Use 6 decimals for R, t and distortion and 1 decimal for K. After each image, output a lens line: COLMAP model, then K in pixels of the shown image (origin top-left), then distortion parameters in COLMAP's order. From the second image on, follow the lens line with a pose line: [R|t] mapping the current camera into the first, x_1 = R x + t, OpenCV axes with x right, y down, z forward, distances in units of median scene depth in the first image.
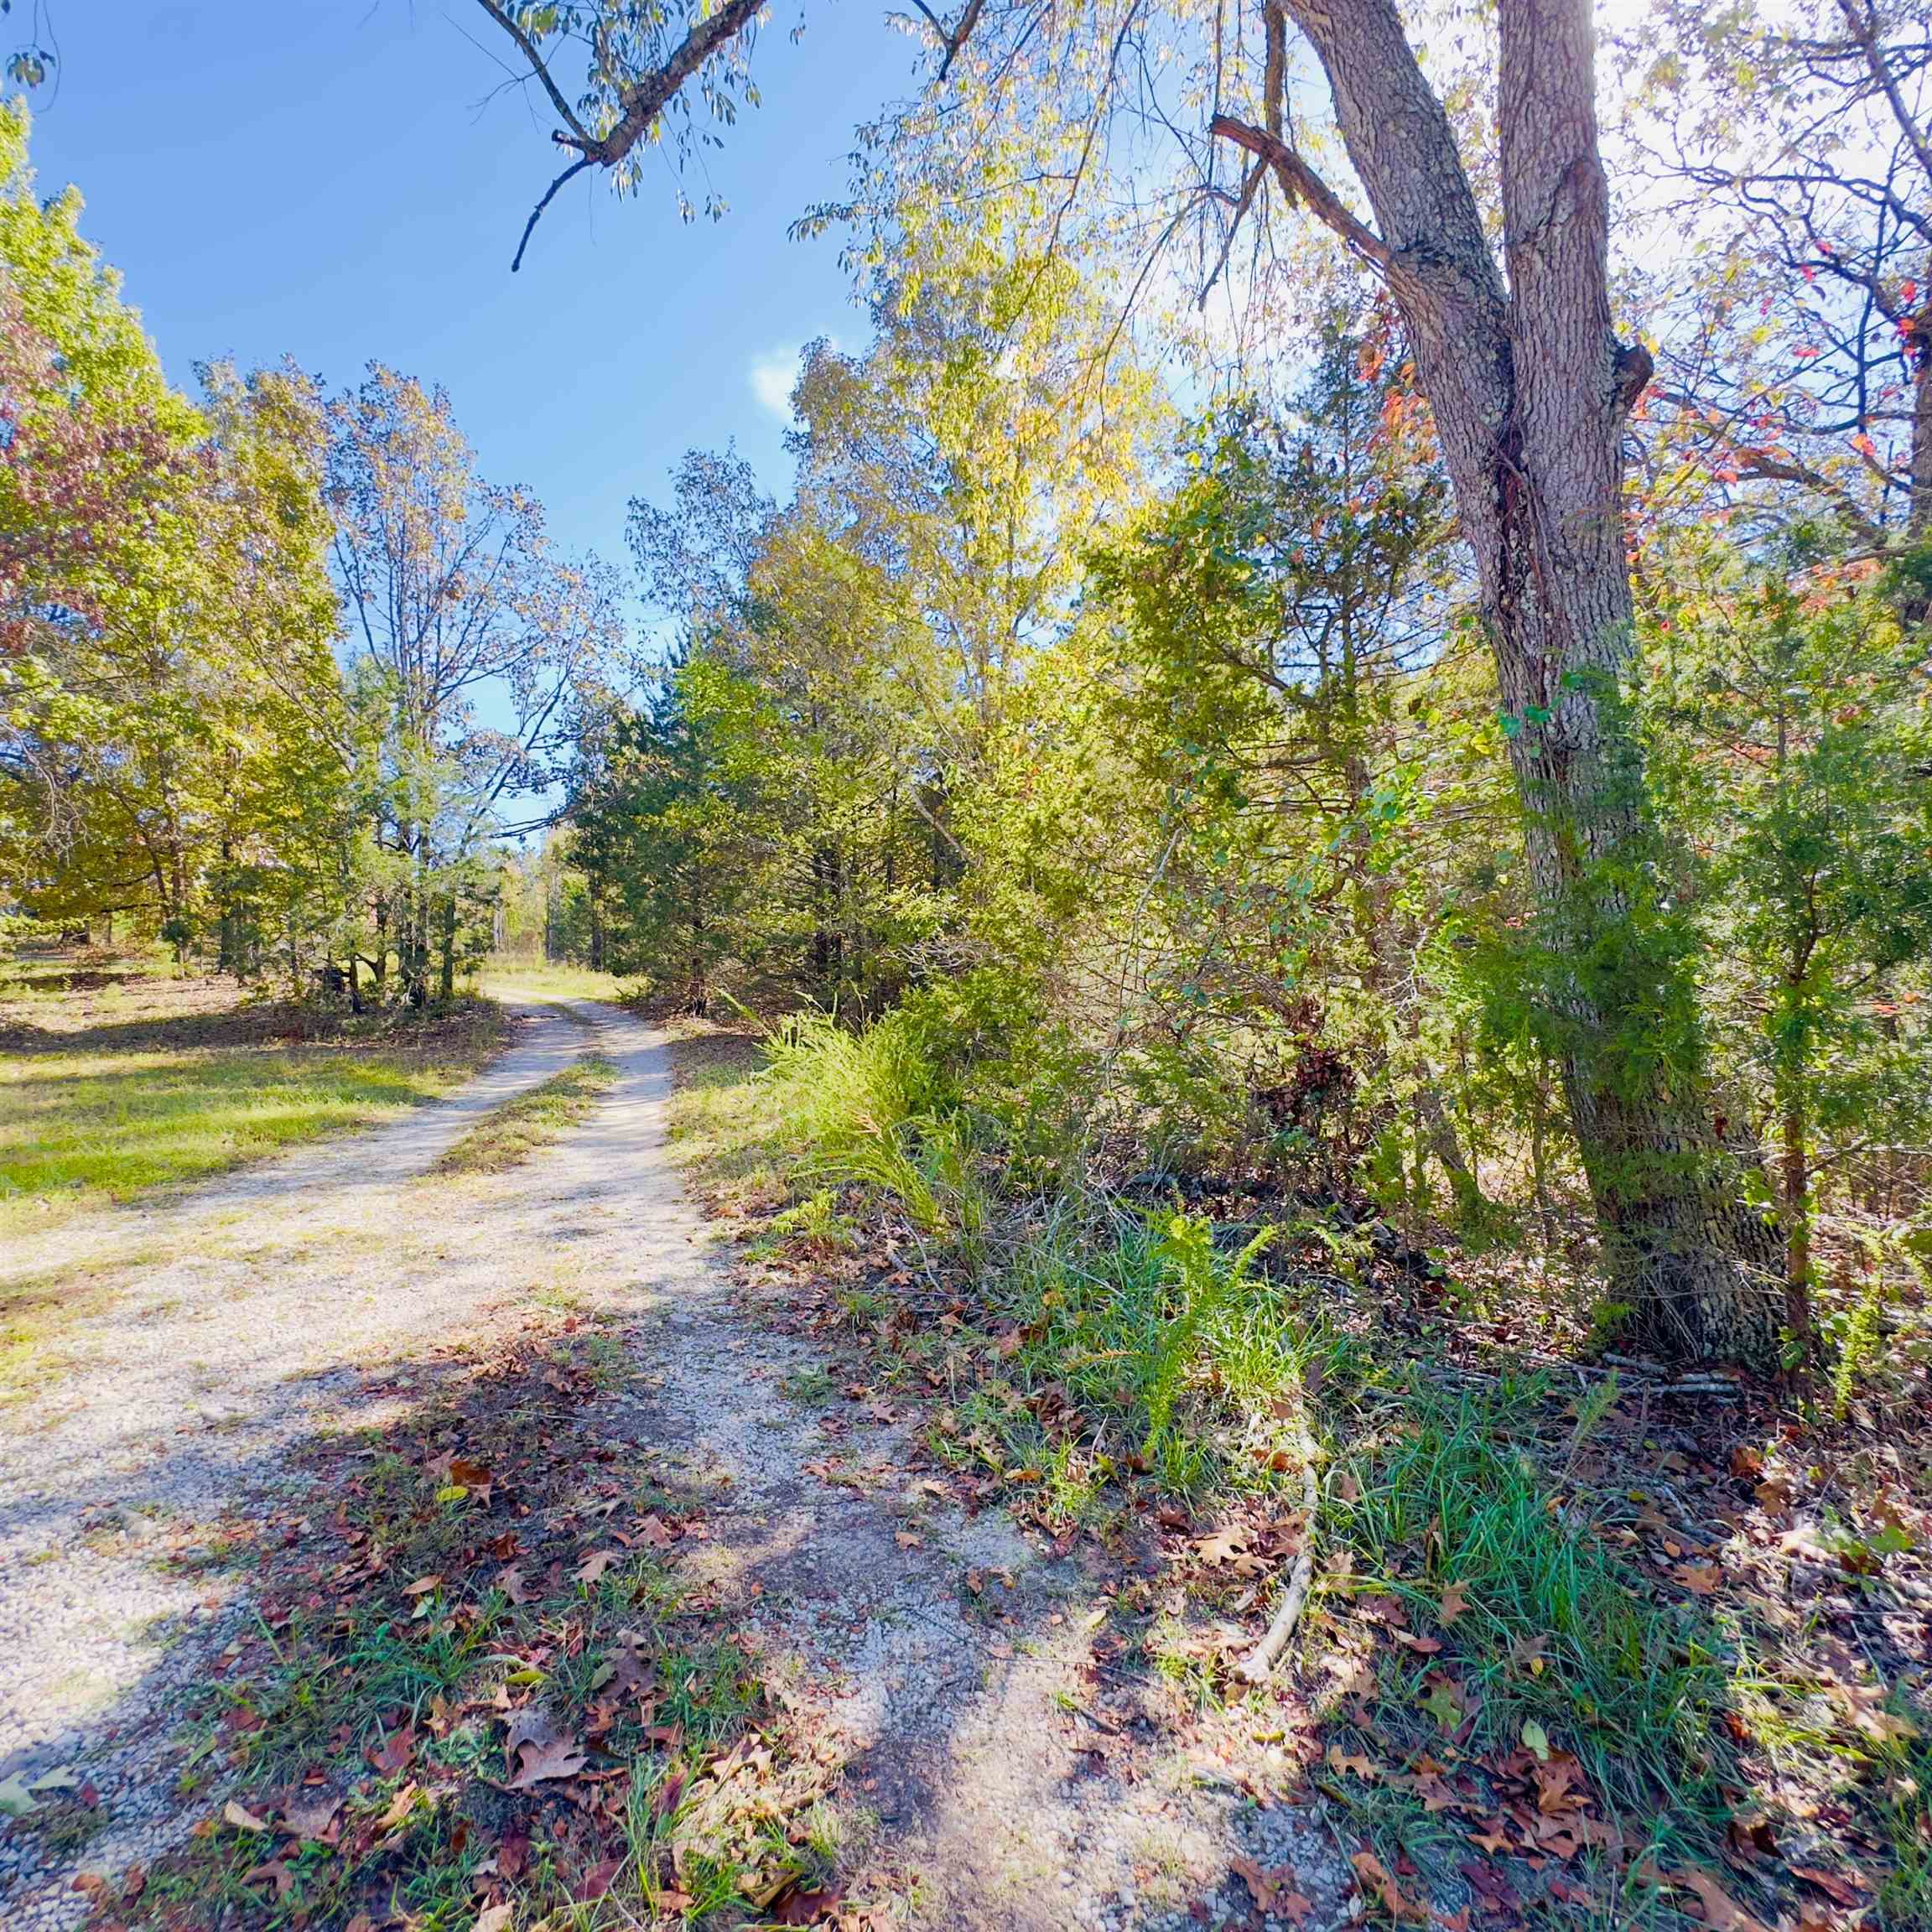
lens RADIAL K [[1032.8, 0, 964.7], [0, 1032.8, 958.2], [0, 0, 1]] dist [-0.001917, 0.001188]
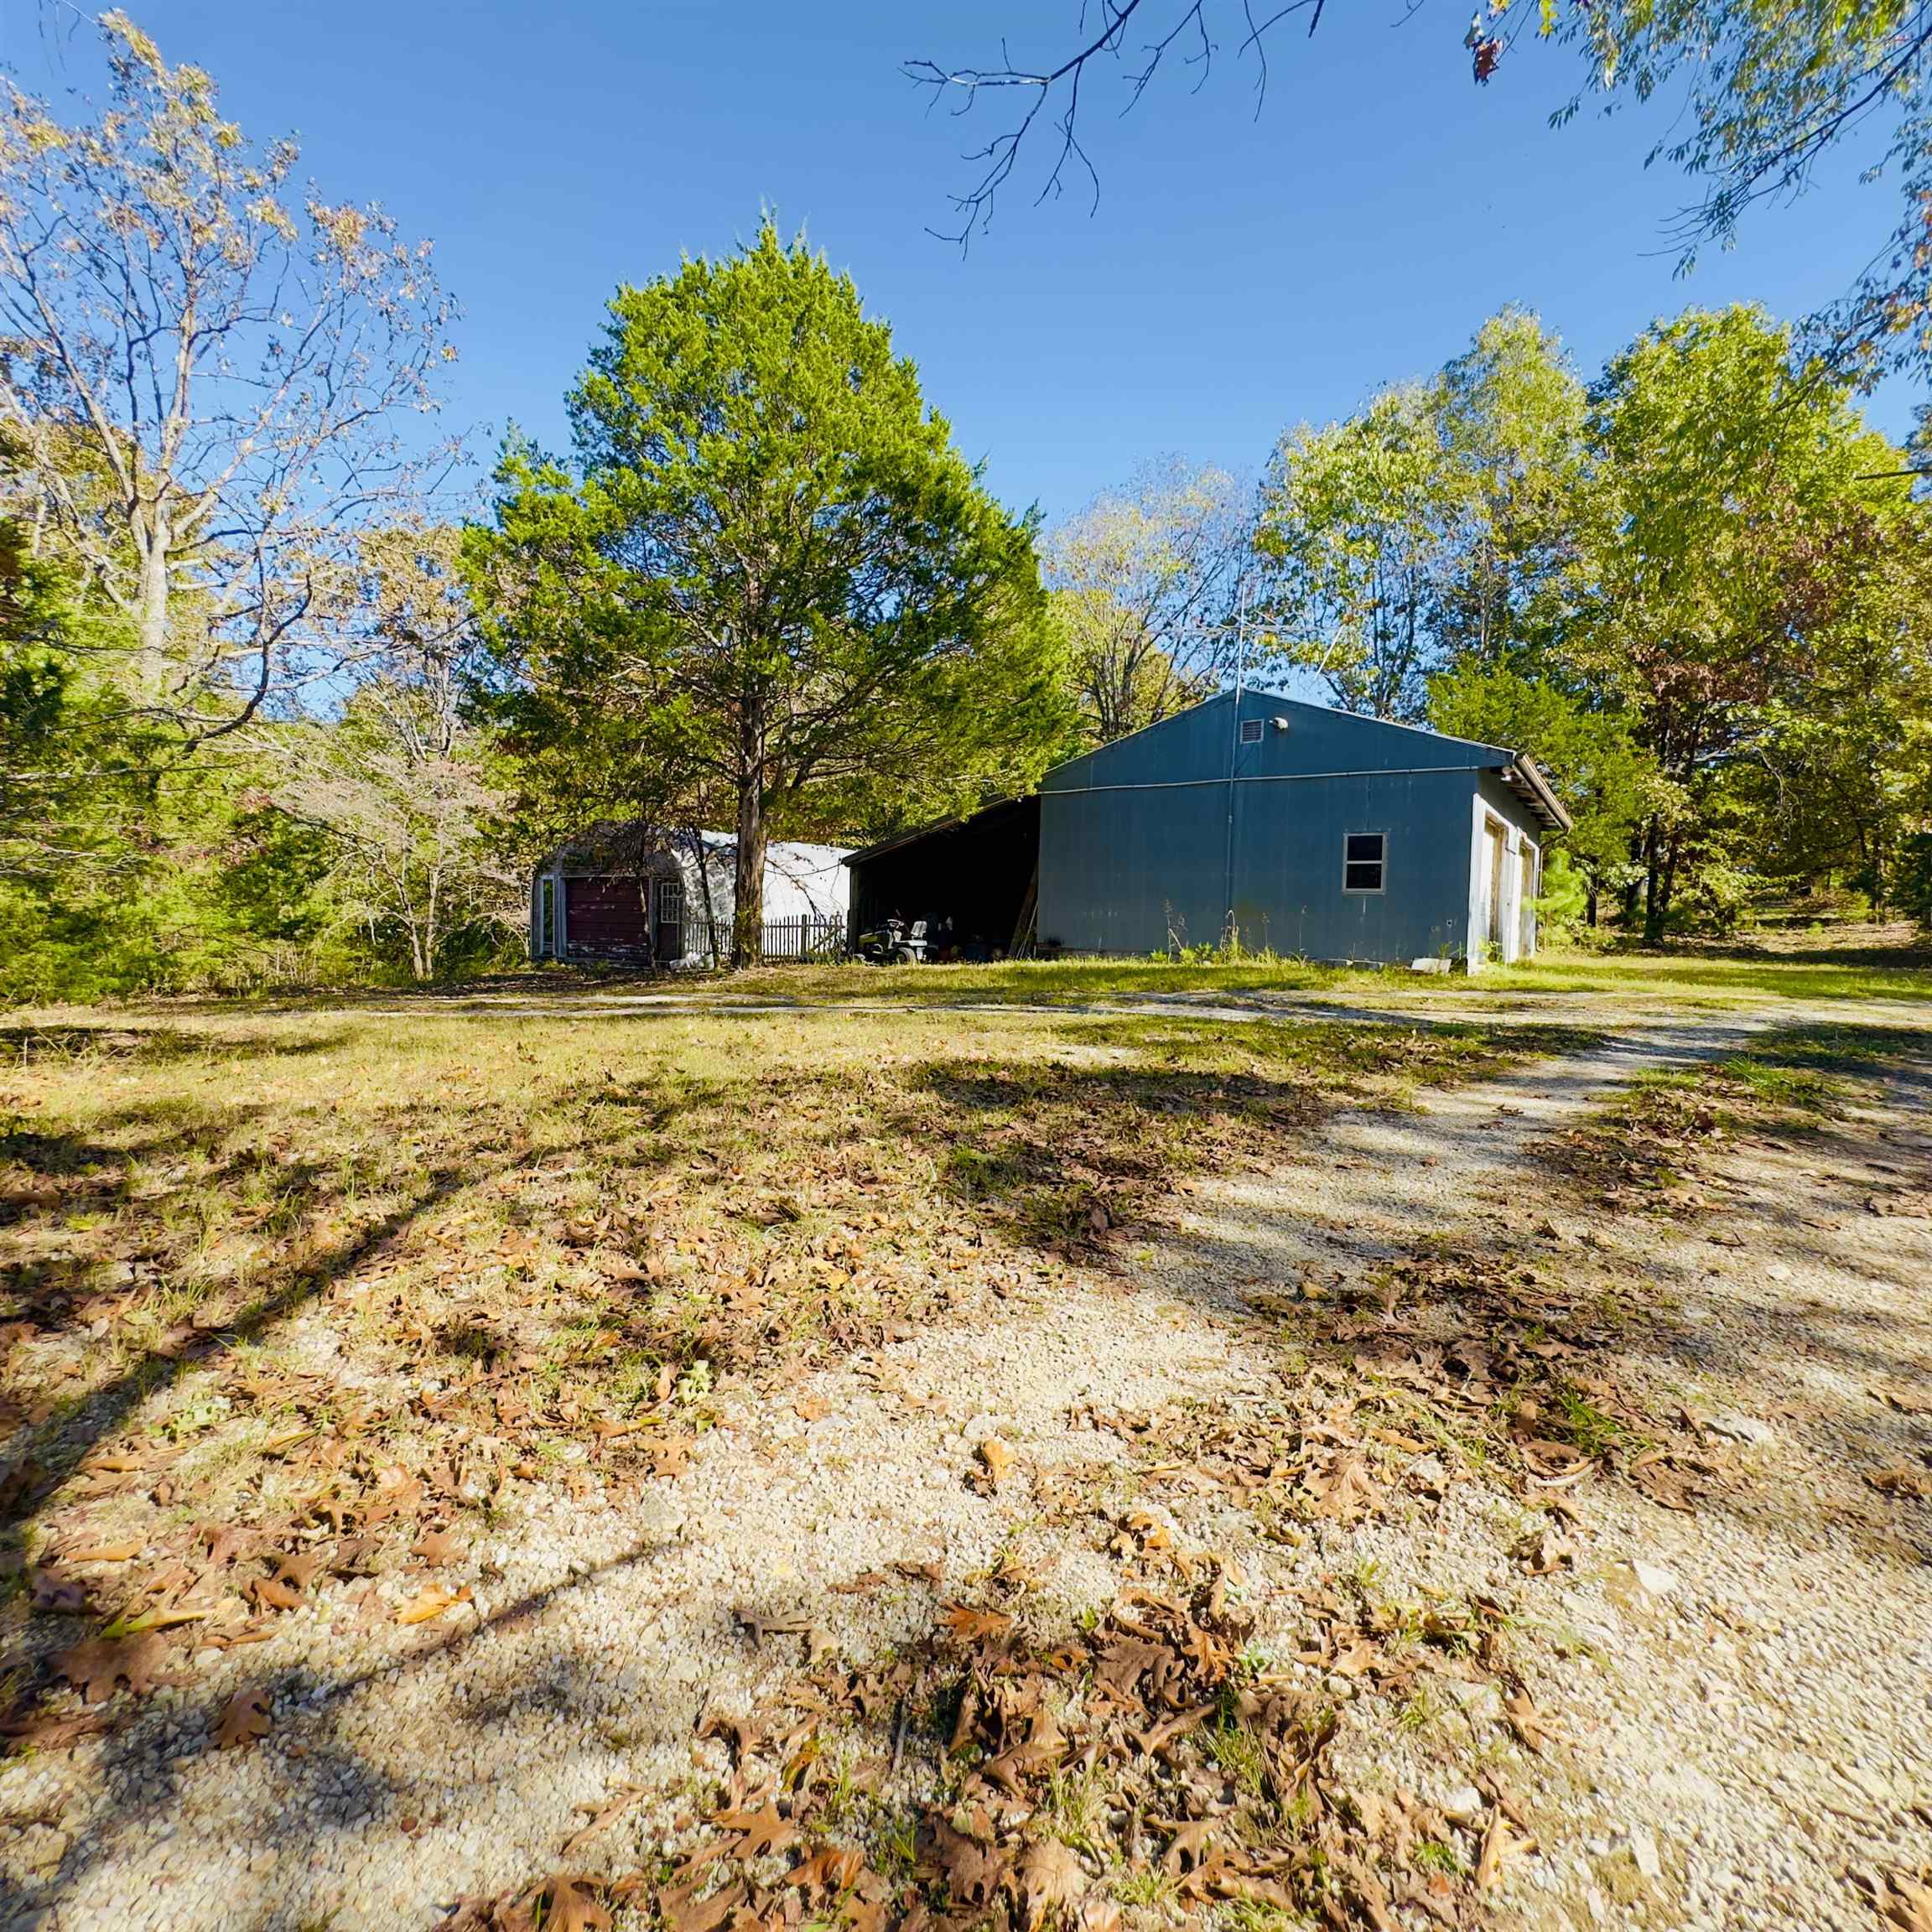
lens RADIAL K [[1032.8, 0, 966.8], [0, 1032.8, 959.7], [0, 0, 1]] dist [-0.001917, 0.001188]
pose [[0.176348, 0.056074, -0.982729, 0.306792], [-0.011373, 0.998426, 0.054929, 0.010267], [0.984262, 0.001490, 0.176708, -0.332561]]
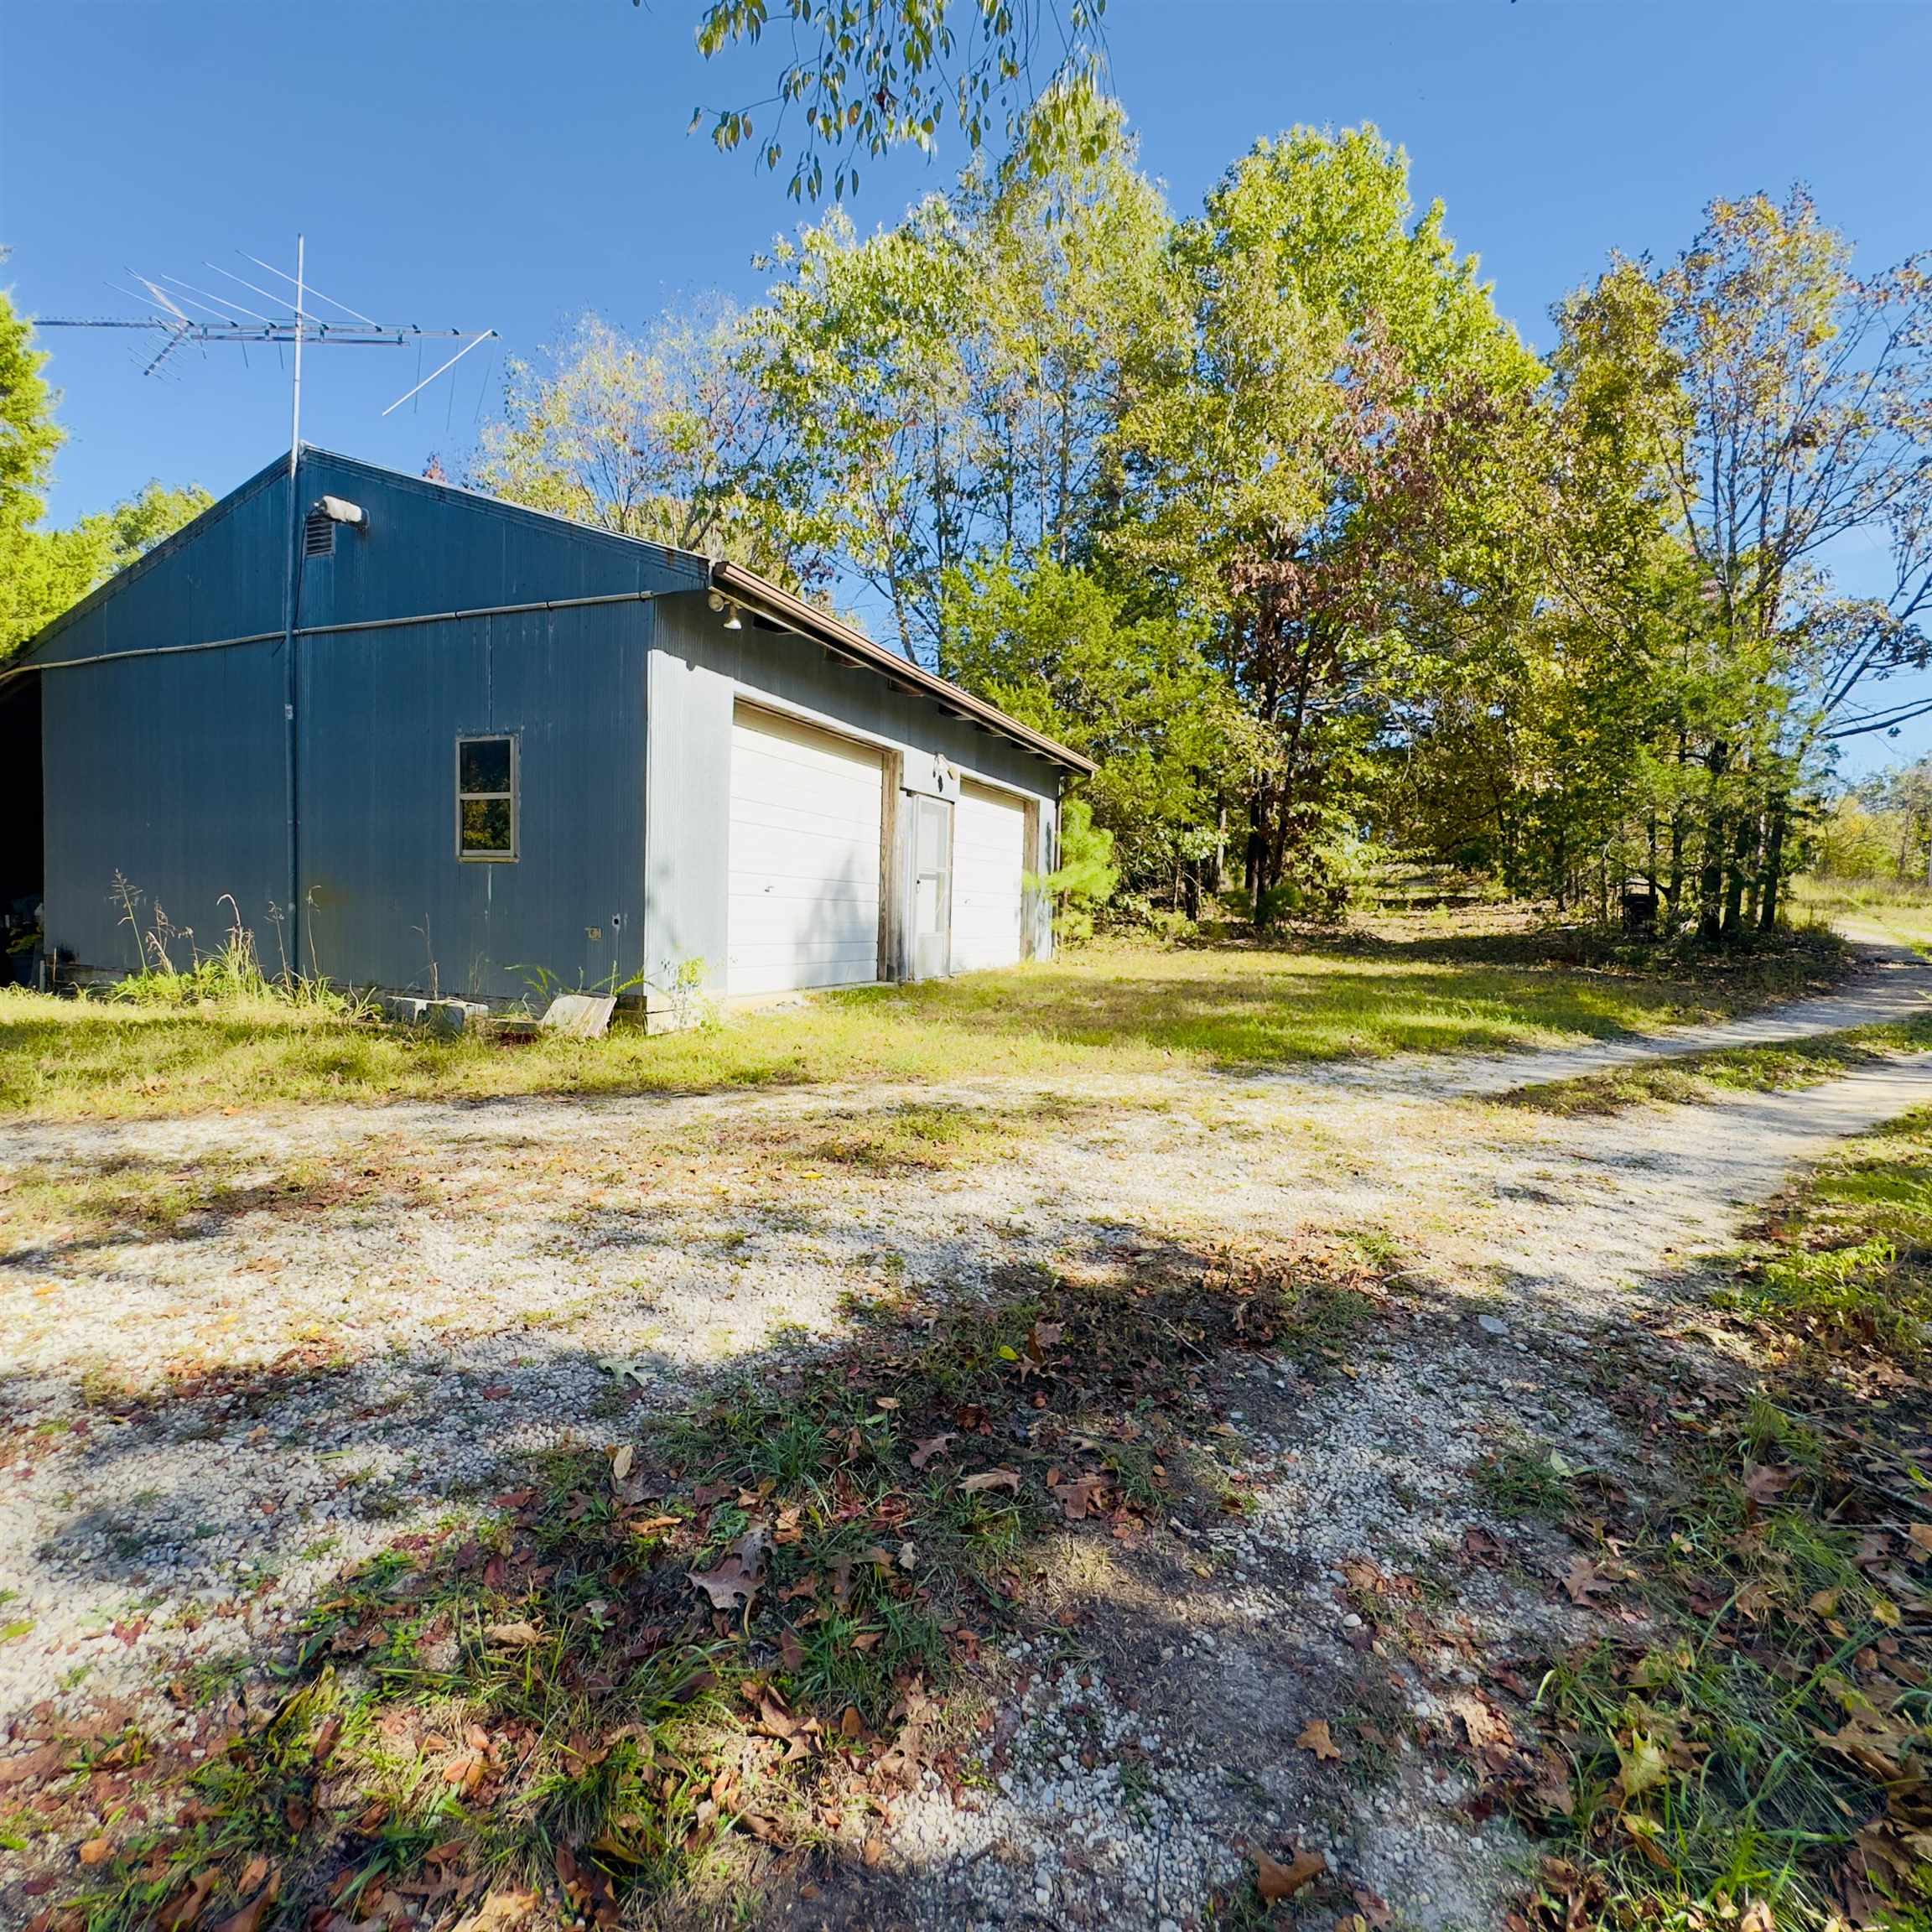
lens RADIAL K [[1032.8, 0, 971.9], [0, 1032.8, 970.2], [0, 0, 1]] dist [-0.001917, 0.001188]
pose [[0.377235, 0.083510, -0.922345, 0.047240], [-0.012514, 0.996295, 0.085087, 0.006106], [0.926033, -0.020556, 0.376883, 0.068446]]
